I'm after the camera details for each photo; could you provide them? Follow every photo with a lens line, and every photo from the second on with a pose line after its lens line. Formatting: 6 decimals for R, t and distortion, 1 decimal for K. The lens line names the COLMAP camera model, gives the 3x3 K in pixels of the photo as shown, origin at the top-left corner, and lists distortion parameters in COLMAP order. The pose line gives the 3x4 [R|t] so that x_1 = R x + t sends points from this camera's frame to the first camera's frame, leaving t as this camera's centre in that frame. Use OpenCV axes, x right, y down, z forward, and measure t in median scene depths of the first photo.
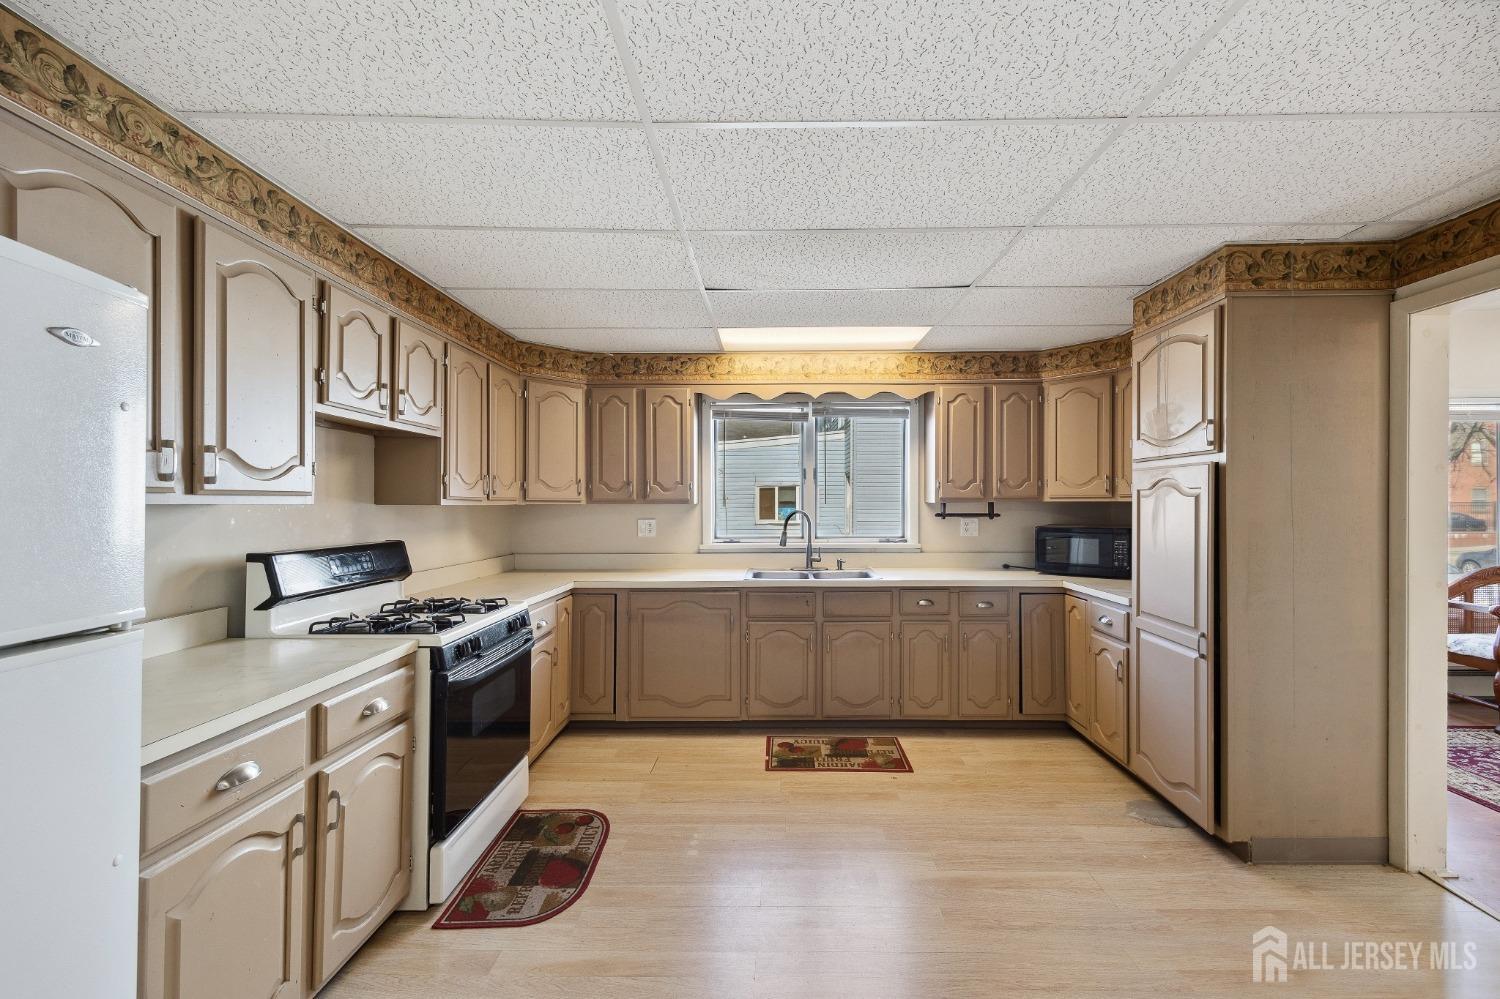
lens RADIAL K [[601.7, 0, 754.4], [0, 601.7, 502.7], [0, 0, 1]] dist [0.001982, 0.000136]
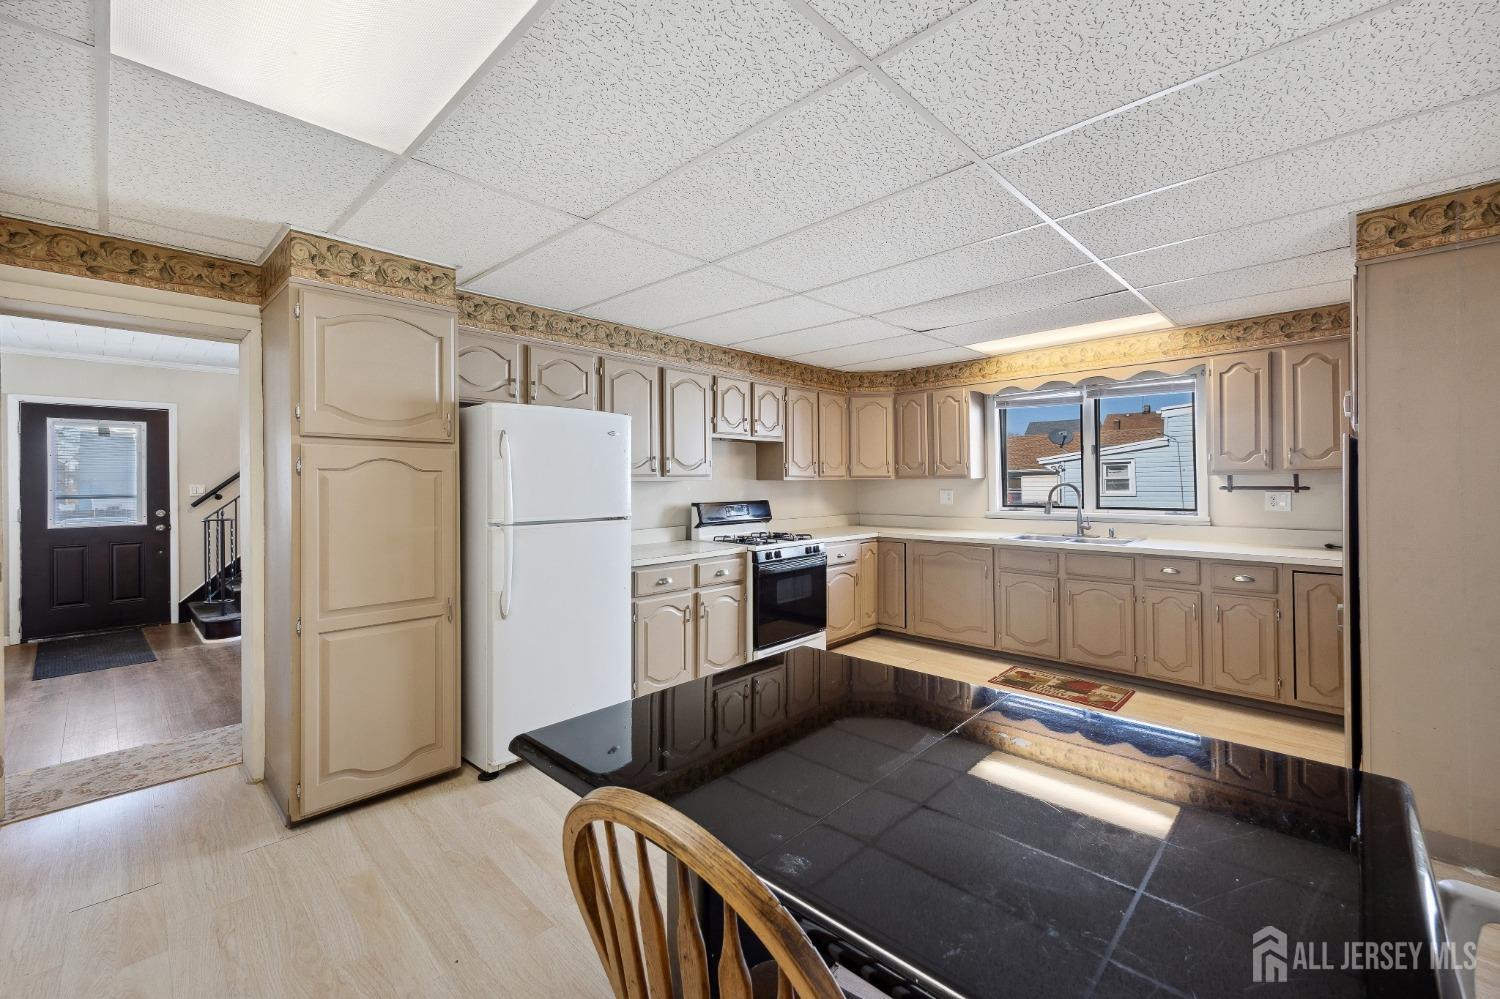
lens RADIAL K [[620.0, 0, 775.6], [0, 620.0, 479.3], [0, 0, 1]] dist [-0.000153, -0.000051]
pose [[0.740989, -0.005596, -0.671494, 0.544844], [0.008459, 0.999964, 0.001001, -0.001004], [0.671464, -0.006422, 0.741009, -0.288008]]
